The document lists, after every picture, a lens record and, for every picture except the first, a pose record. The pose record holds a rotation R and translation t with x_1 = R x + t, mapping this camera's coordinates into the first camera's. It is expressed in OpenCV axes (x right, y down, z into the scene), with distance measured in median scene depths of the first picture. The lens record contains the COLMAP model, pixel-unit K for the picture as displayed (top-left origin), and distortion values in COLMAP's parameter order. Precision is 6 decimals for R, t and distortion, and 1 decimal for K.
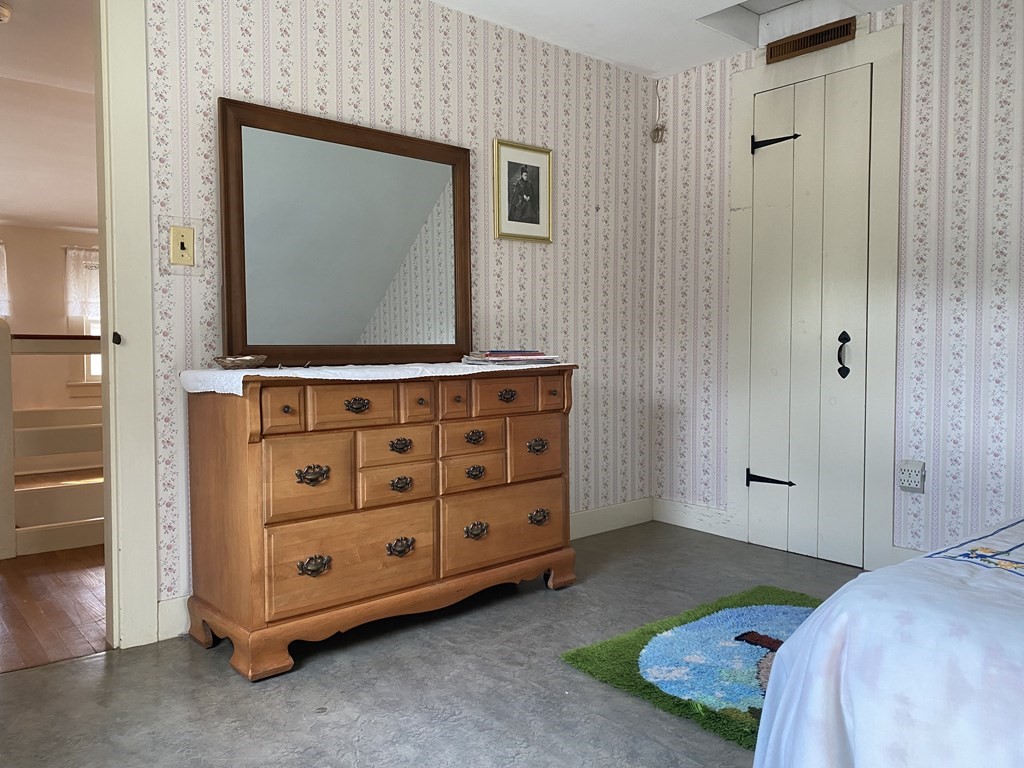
lens RADIAL K [[779.1, 0, 512.1], [0, 779.1, 382.9], [0, 0, 1]] dist [0.002168, -0.001117]
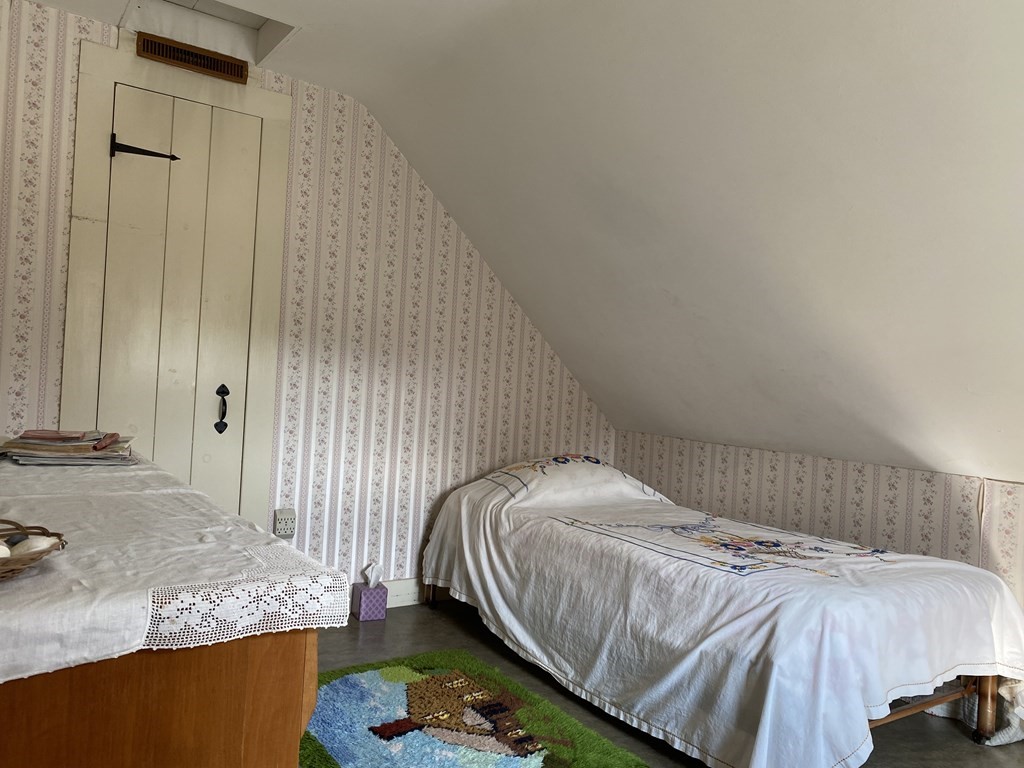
lens RADIAL K [[779.1, 0, 511.9], [0, 779.1, 383.6], [0, 0, 1]] dist [0.002168, -0.001117]
pose [[0.113616, -0.003718, 0.993518, -0.480229], [-0.015092, 0.999871, 0.005468, -0.077800], [-0.993410, -0.015616, 0.113545, 0.544159]]
